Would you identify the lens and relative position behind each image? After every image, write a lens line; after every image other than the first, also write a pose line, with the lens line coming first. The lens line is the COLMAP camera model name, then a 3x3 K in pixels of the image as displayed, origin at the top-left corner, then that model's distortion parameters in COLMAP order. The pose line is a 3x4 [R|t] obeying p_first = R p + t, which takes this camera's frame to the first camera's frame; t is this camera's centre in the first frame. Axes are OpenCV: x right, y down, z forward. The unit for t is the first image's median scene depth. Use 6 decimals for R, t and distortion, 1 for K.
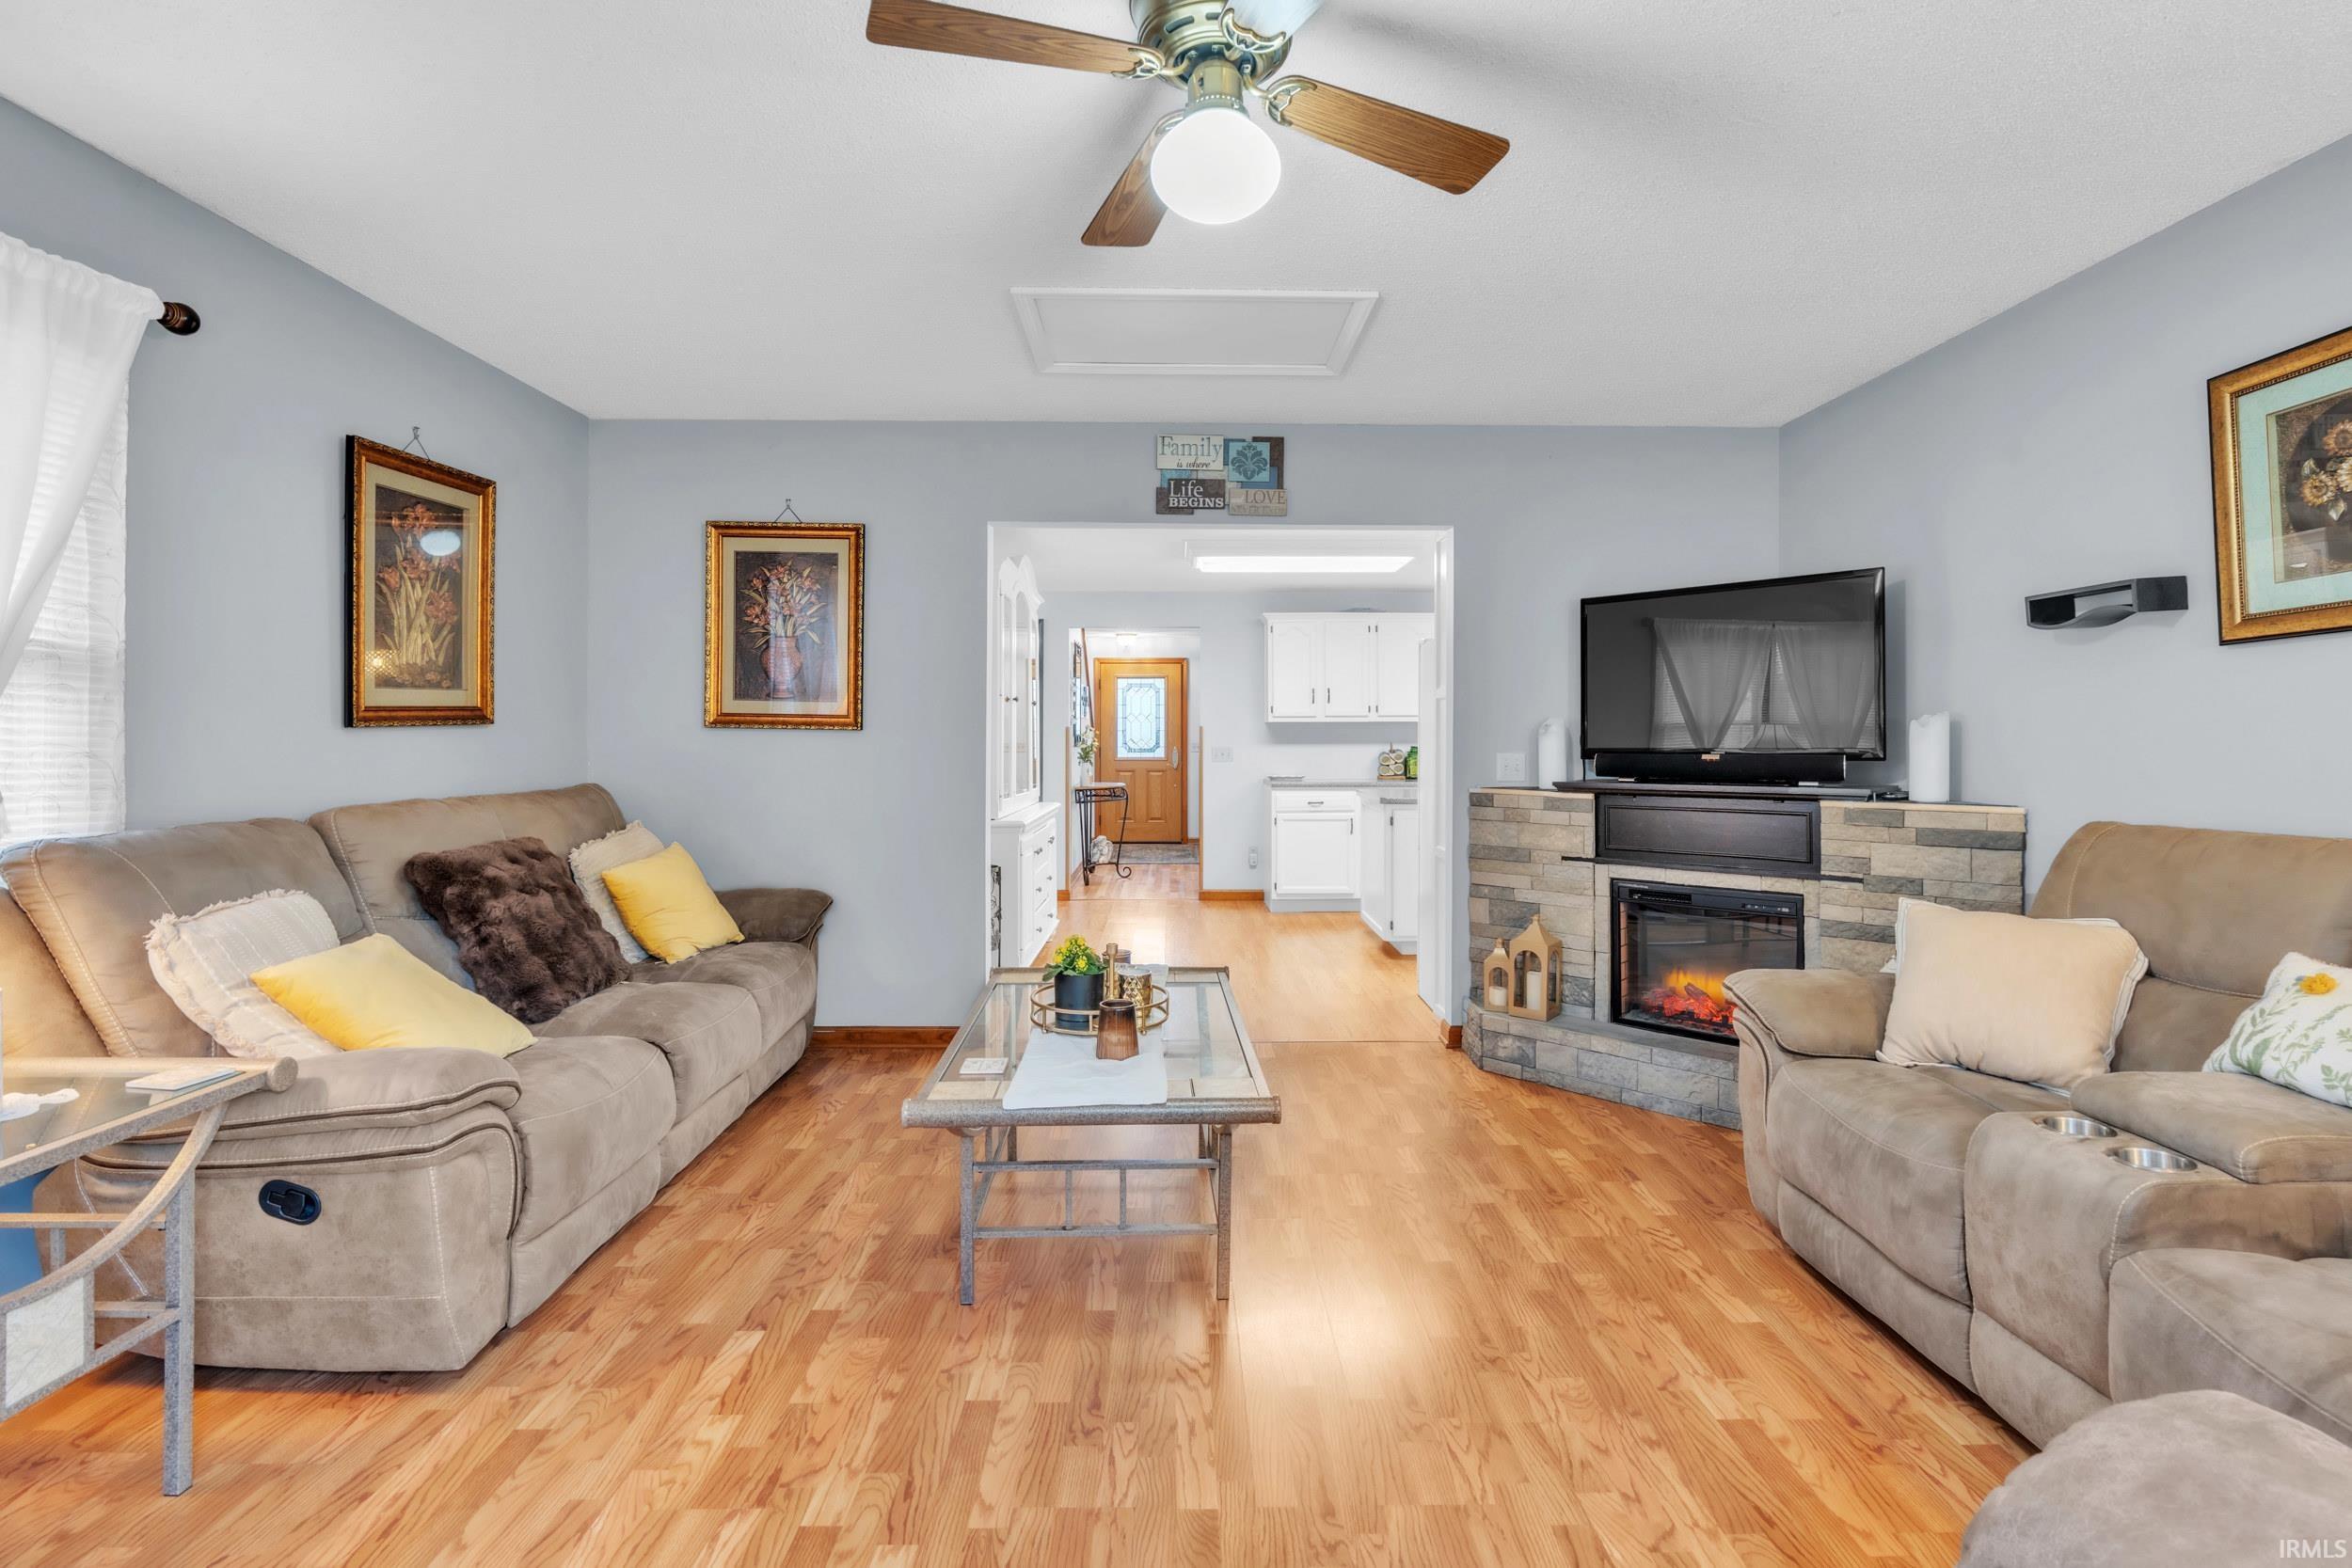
lens RADIAL K [[1070.9, 0, 1176.9], [0, 1070.9, 772.2], [0, 0, 1]] dist [-0.003238, -0.000358]
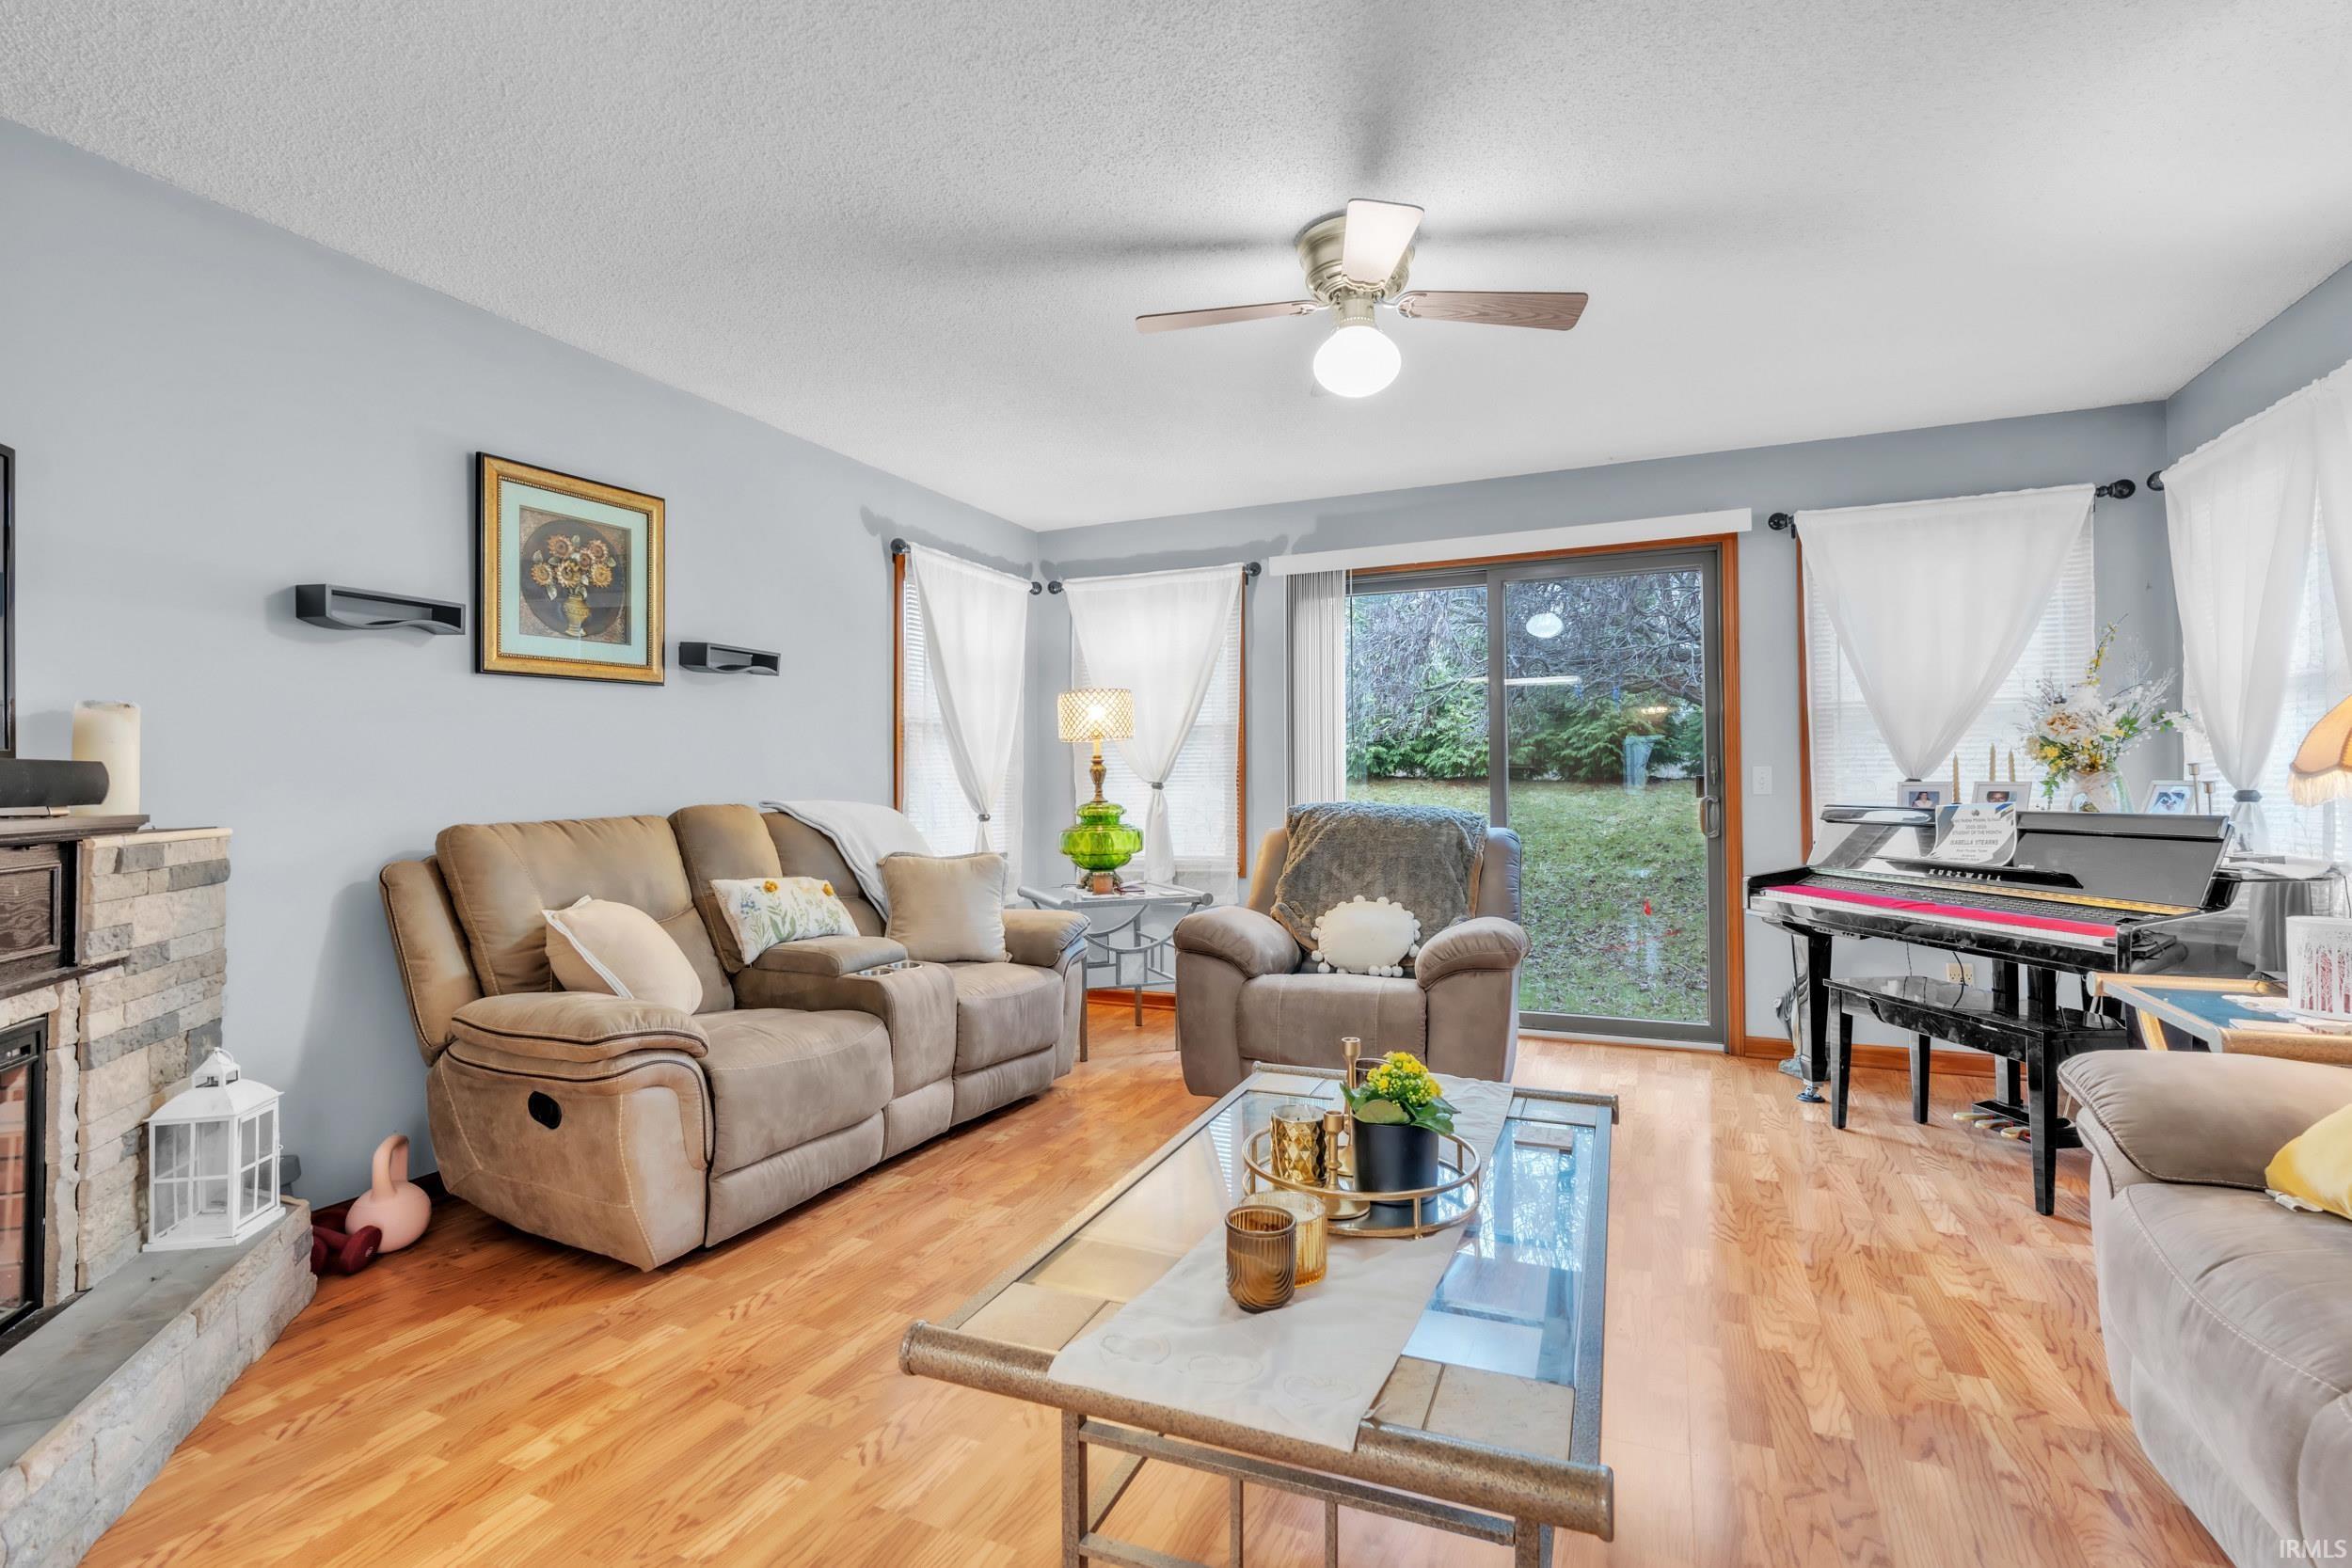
lens RADIAL K [[1070.9, 0, 1169.8], [0, 1070.9, 779.9], [0, 0, 1]] dist [-0.003238, -0.000358]
pose [[-0.905802, 0.001137, 0.423700, -0.271161], [0.014857, 0.999467, 0.029081, -0.022497], [-0.423441, 0.032637, -0.905335, 1.887076]]
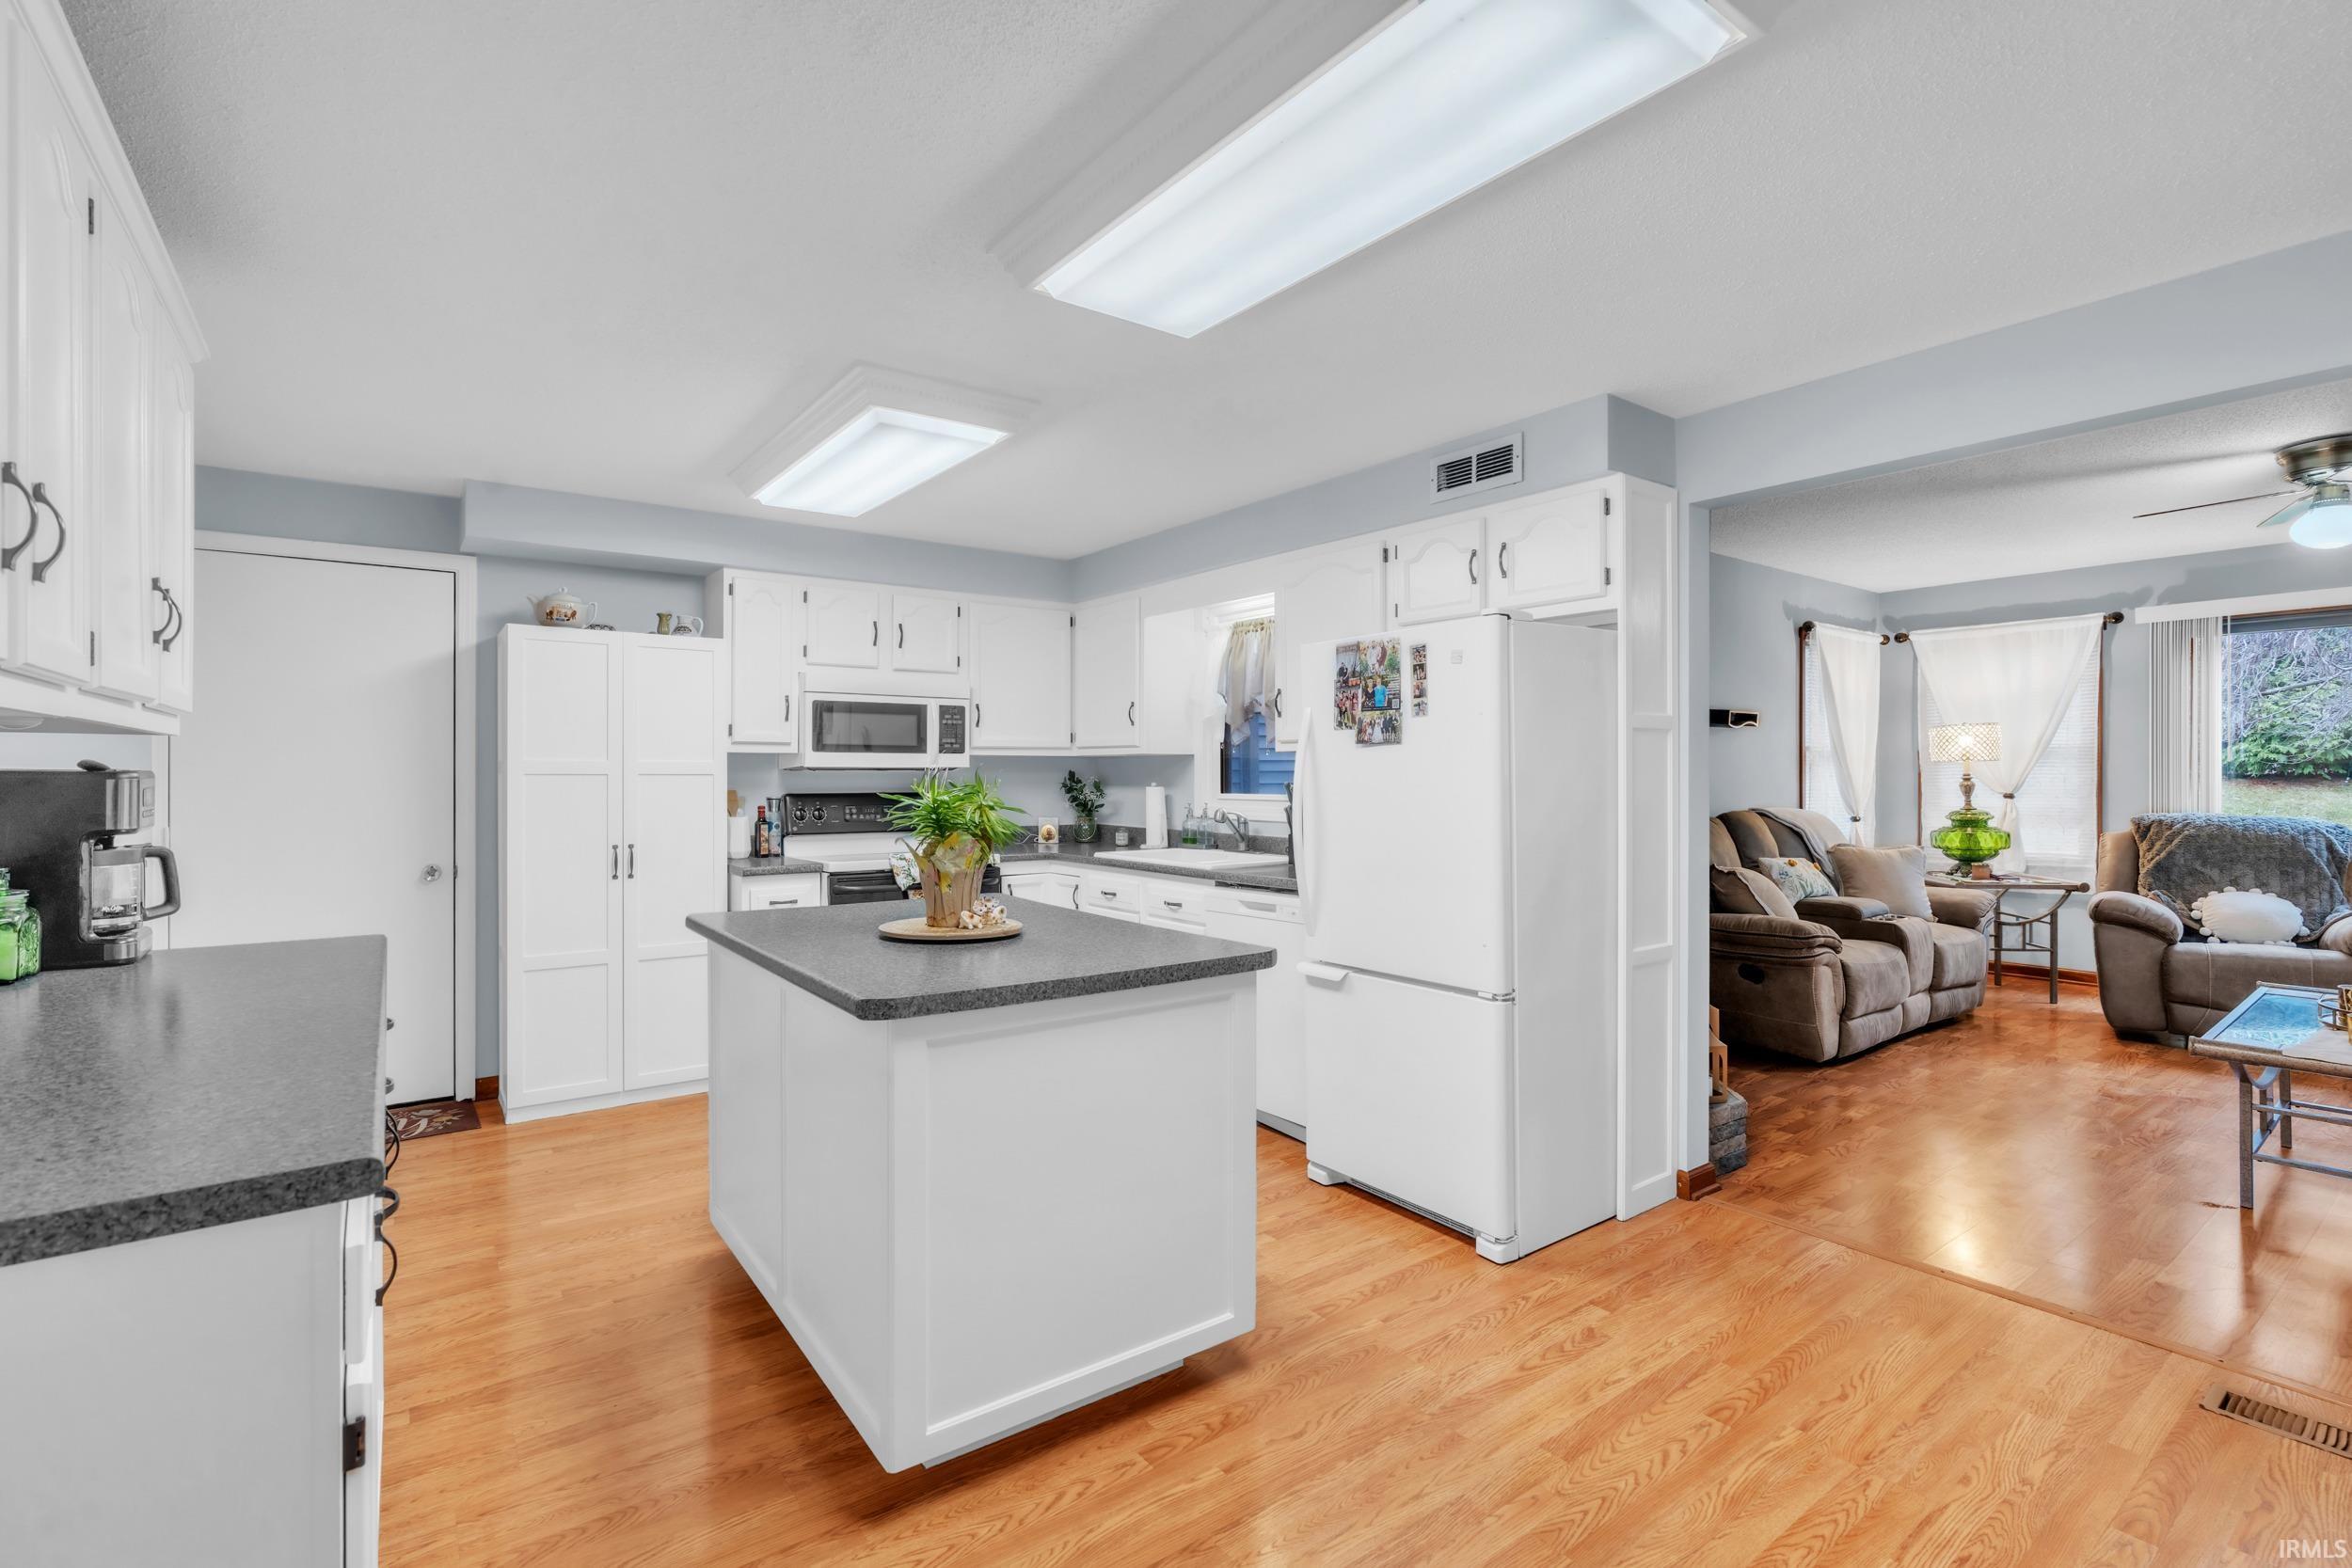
lens RADIAL K [[1070.9, 0, 1178.6], [0, 1070.9, 778.5], [0, 0, 1]] dist [-0.003238, -0.000358]
pose [[-0.593785, -0.005562, 0.804604, -0.249193], [0.029916, 0.999132, 0.028984, -0.136826], [-0.804067, 0.041281, -0.593103, 3.269318]]
